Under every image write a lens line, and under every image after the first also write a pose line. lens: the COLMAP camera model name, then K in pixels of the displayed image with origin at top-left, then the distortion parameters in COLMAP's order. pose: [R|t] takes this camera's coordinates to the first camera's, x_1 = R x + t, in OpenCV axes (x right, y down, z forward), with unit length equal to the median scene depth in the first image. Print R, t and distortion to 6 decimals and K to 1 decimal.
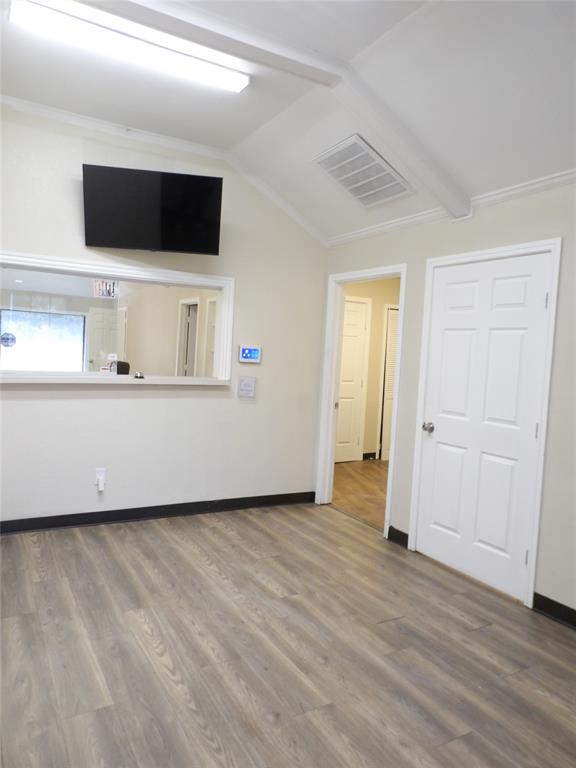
lens RADIAL K [[546.9, 0, 291.4], [0, 546.9, 387.9], [0, 0, 1]] dist [-0.012249, -0.000676]
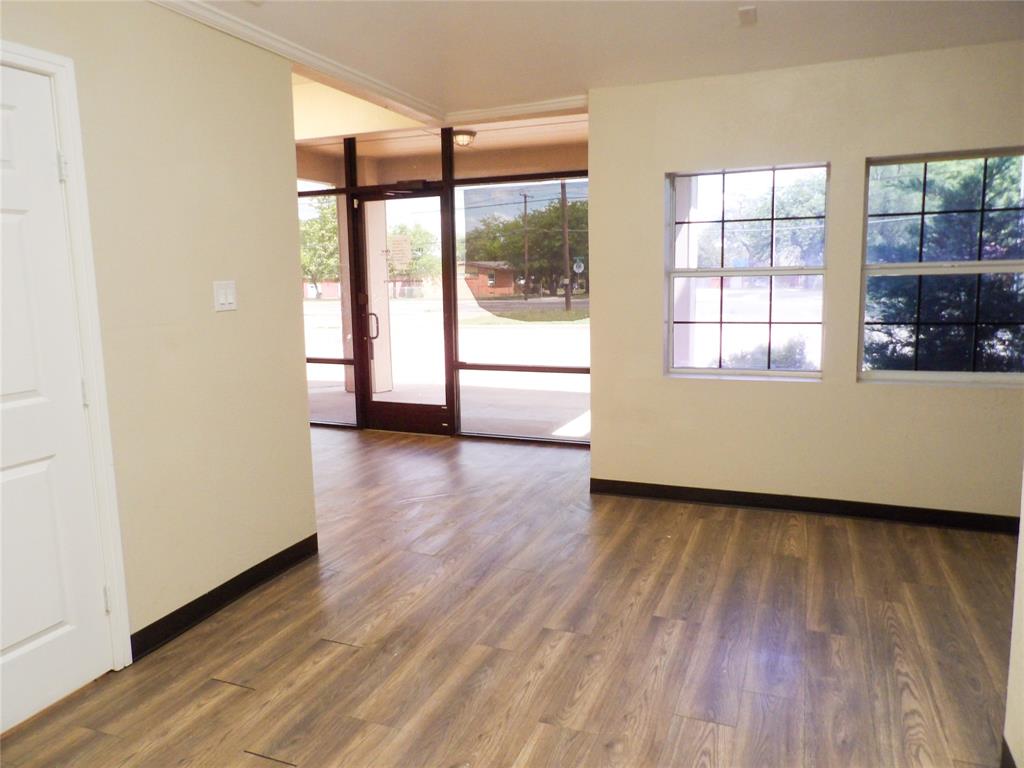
lens RADIAL K [[729.2, 0, 517.8], [0, 729.2, 376.5], [0, 0, 1]] dist [-0.012249, -0.000676]
pose [[-0.628133, -0.145977, 0.764291, -0.524257], [0.037501, 0.975424, 0.217123, -0.105804], [-0.777202, 0.165044, -0.607221, 1.316539]]
